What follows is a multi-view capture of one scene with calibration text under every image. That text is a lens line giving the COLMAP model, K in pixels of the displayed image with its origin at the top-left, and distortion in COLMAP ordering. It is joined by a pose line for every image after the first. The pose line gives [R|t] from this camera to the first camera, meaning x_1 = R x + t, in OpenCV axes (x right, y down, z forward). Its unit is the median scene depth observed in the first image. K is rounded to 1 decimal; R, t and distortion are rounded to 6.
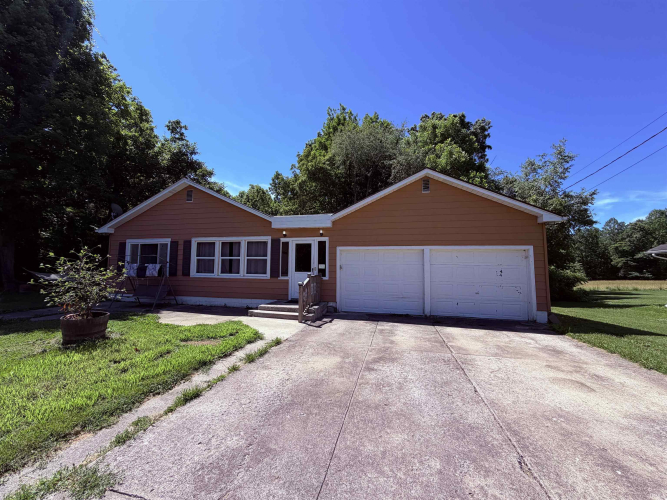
lens RADIAL K [[269.4, 0, 330.7], [0, 269.4, 249.1], [0, 0, 1]] dist [0.004788, -0.001060]
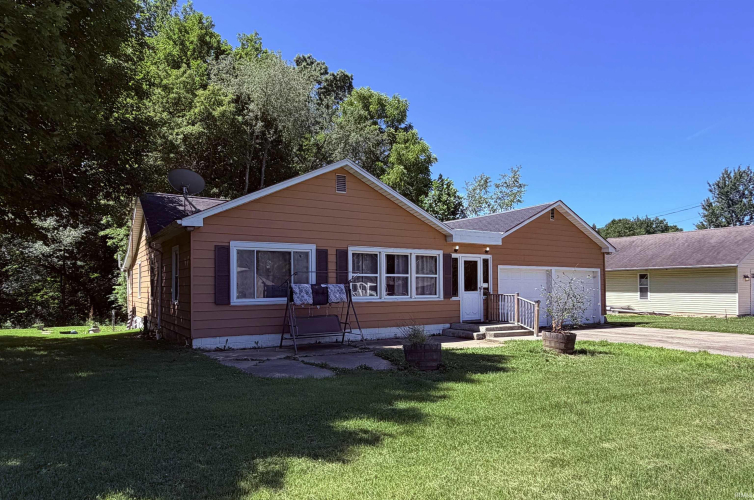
lens RADIAL K [[473.9, 0, 374.6], [0, 473.9, 285.3], [0, 0, 1]] dist [-0.004469, -0.002283]
pose [[0.698664, -0.009523, 0.715386, -1.409073], [-0.038484, 0.997964, 0.050870, -0.006067], [-0.714414, -0.063072, 0.696875, 0.096134]]
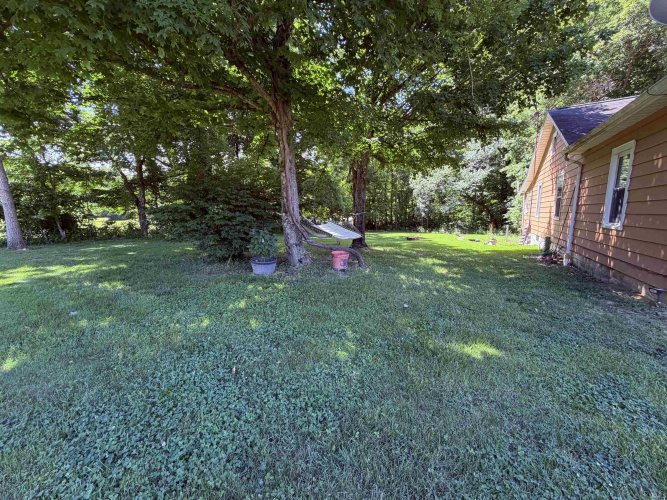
lens RADIAL K [[269.4, 0, 330.2], [0, 269.4, 248.9], [0, 0, 1]] dist [0.004788, -0.001060]
pose [[0.962435, 0.018895, -0.270853, -1.264350], [0.036895, 0.979221, 0.199409, 0.041864], [0.268993, -0.201912, 0.941740, 0.688220]]
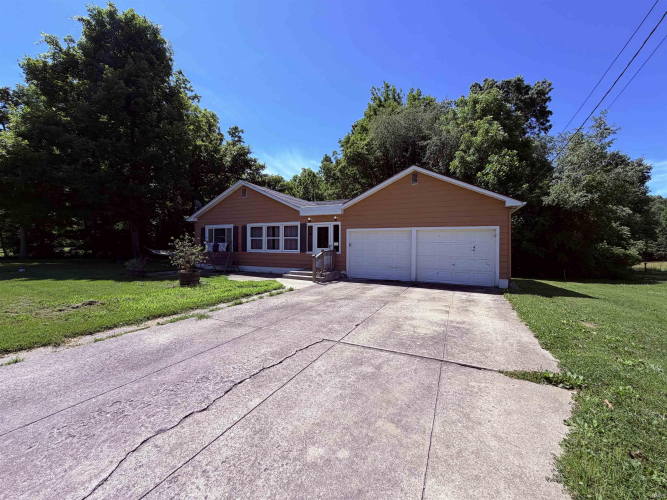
lens RADIAL K [[269.4, 0, 331.0], [0, 269.4, 250.2], [0, 0, 1]] dist [0.004788, -0.001060]
pose [[0.978305, 0.000570, -0.207169, 0.201836], [0.017102, 0.996361, 0.083499, -0.015474], [0.206462, -0.085231, 0.974735, -0.281551]]
